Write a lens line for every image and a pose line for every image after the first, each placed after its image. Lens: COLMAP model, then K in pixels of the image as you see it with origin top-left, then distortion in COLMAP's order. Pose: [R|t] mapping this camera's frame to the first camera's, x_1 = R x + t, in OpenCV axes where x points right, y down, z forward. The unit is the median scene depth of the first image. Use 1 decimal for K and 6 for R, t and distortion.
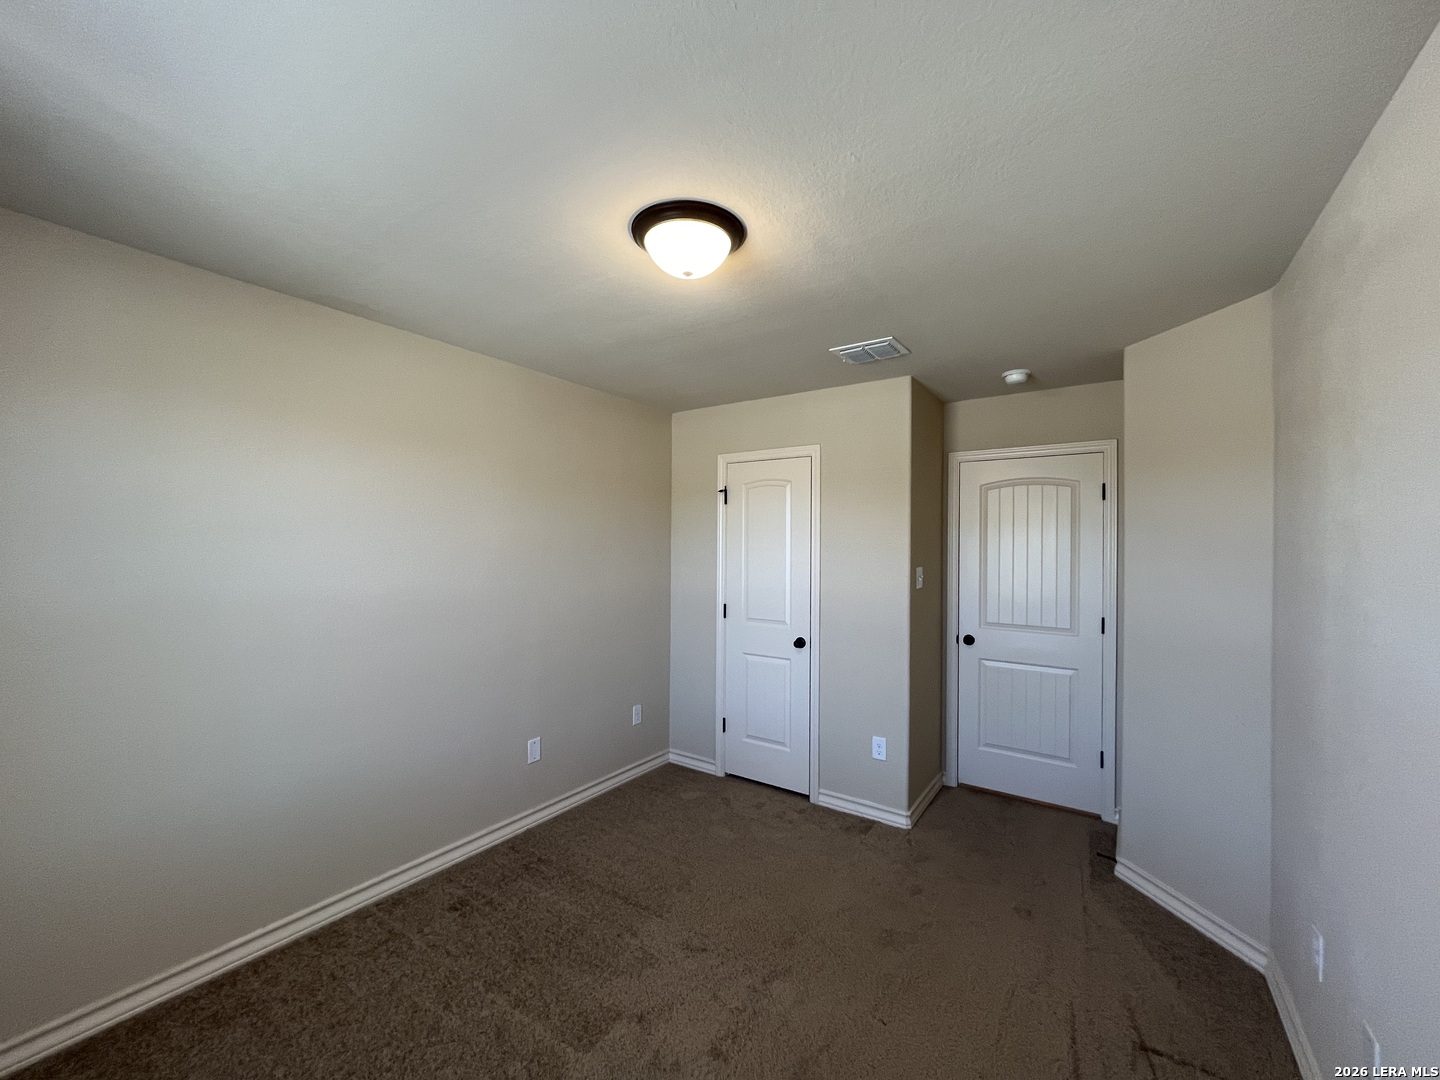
lens RADIAL K [[578.9, 0, 718.9], [0, 578.9, 542.9], [0, 0, 1]] dist [-0.001965, -0.000261]
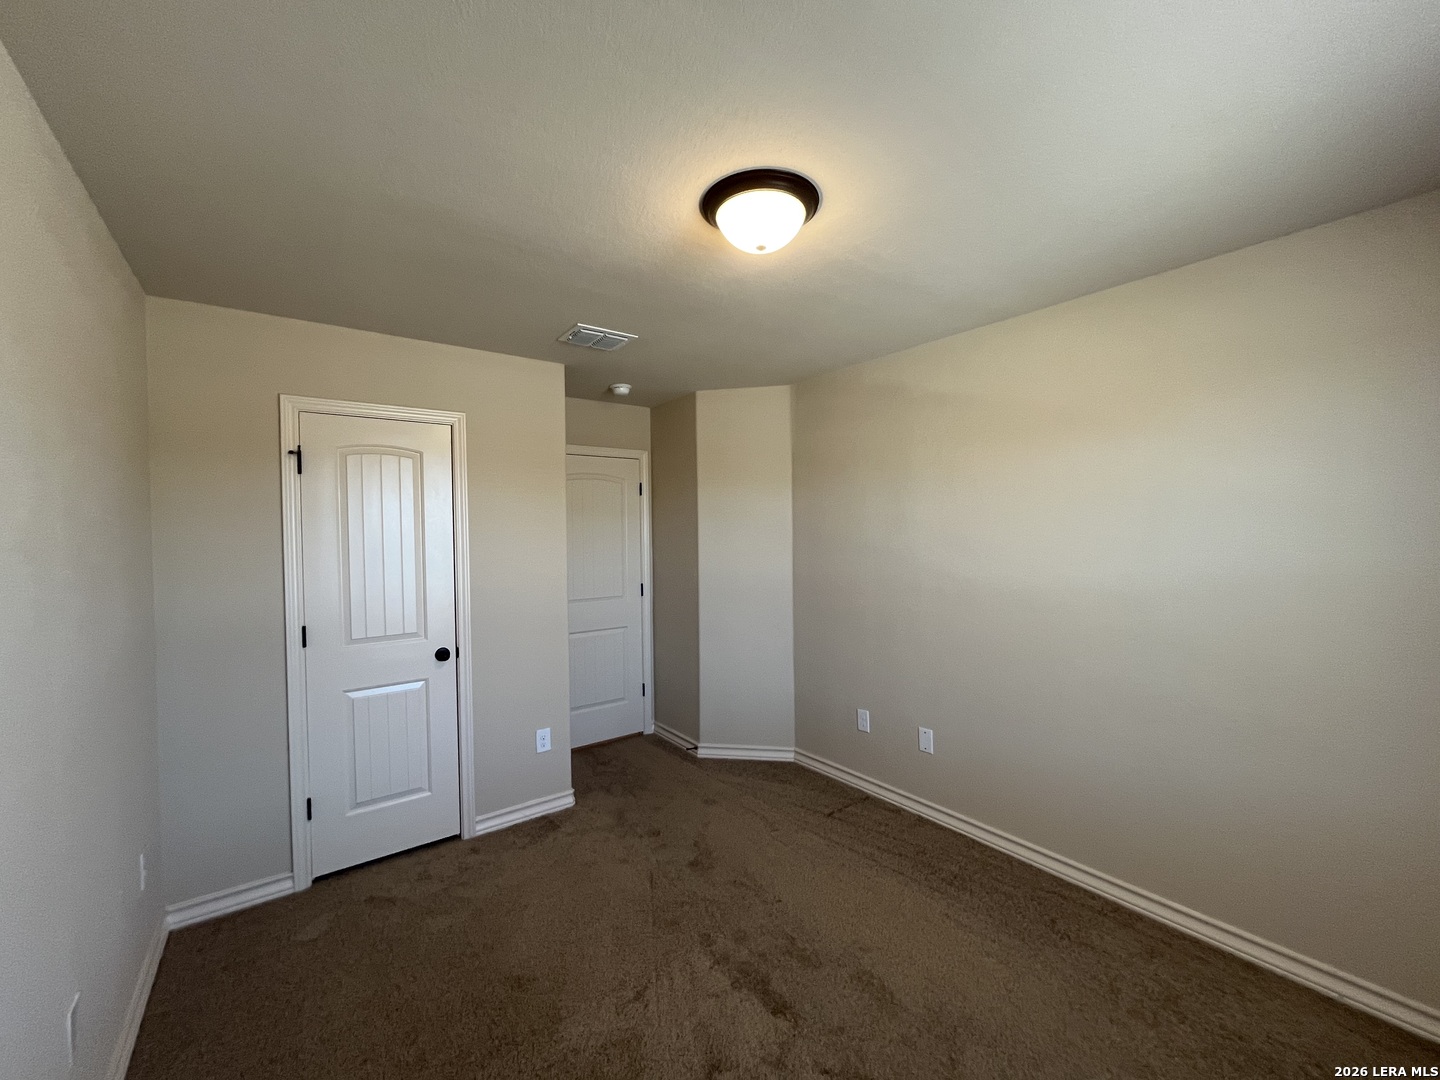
lens RADIAL K [[578.9, 0, 718.9], [0, 578.9, 542.9], [0, 0, 1]] dist [-0.001965, -0.000261]
pose [[0.318224, -0.030752, 0.947517, -0.506384], [0.014554, 0.999514, 0.027552, 0.000133], [-0.947904, 0.005022, 0.318517, 0.382239]]
